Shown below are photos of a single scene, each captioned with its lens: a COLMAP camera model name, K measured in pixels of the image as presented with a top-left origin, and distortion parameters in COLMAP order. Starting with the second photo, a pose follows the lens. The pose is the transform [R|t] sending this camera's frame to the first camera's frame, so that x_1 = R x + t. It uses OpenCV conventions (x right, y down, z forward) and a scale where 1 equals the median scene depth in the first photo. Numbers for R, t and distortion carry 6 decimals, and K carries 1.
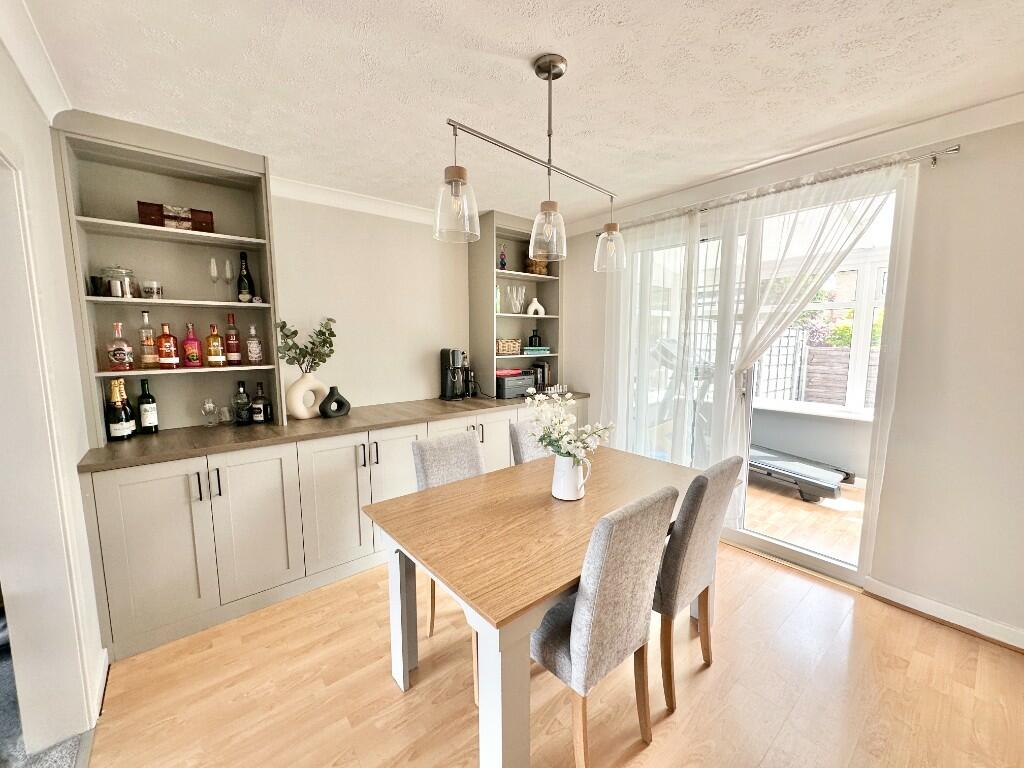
lens RADIAL K [[409.6, 0, 513.1], [0, 409.6, 383.0], [0, 0, 1]] dist [-0.001426, 0.000446]
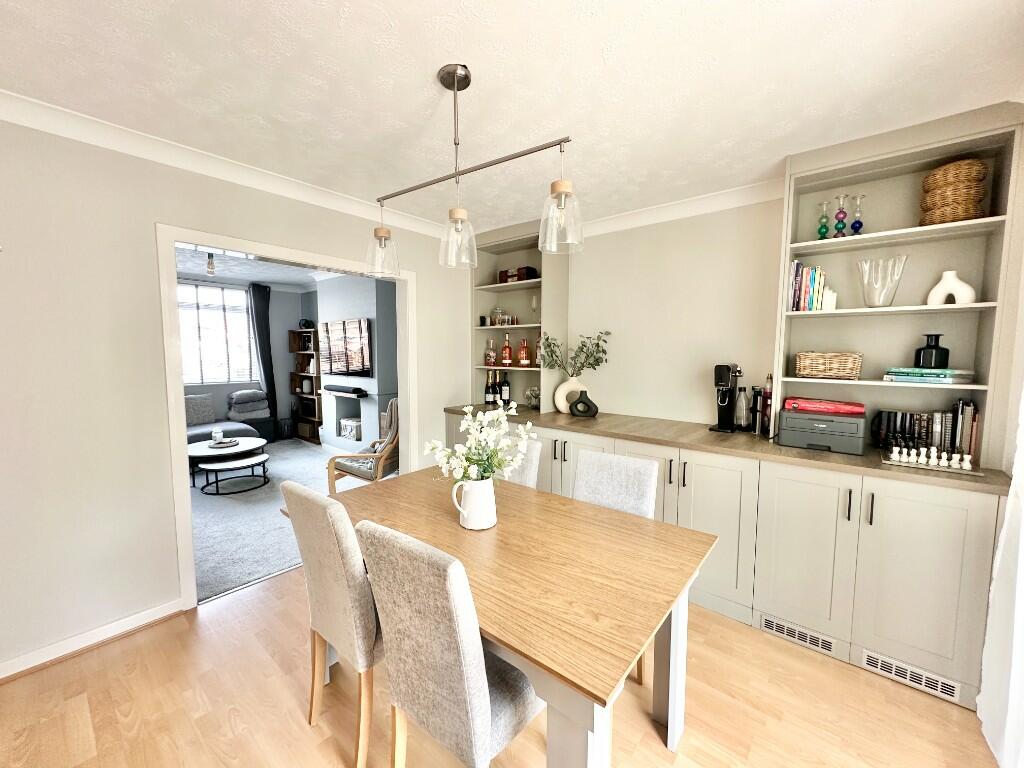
lens RADIAL K [[409.6, 0, 512.4], [0, 409.6, 383.3], [0, 0, 1]] dist [-0.001426, 0.000446]
pose [[0.176367, 0.082244, -0.980883, 0.673138], [-0.115880, 0.991309, 0.062283, -0.061535], [0.977480, 0.102680, 0.184364, 0.596243]]
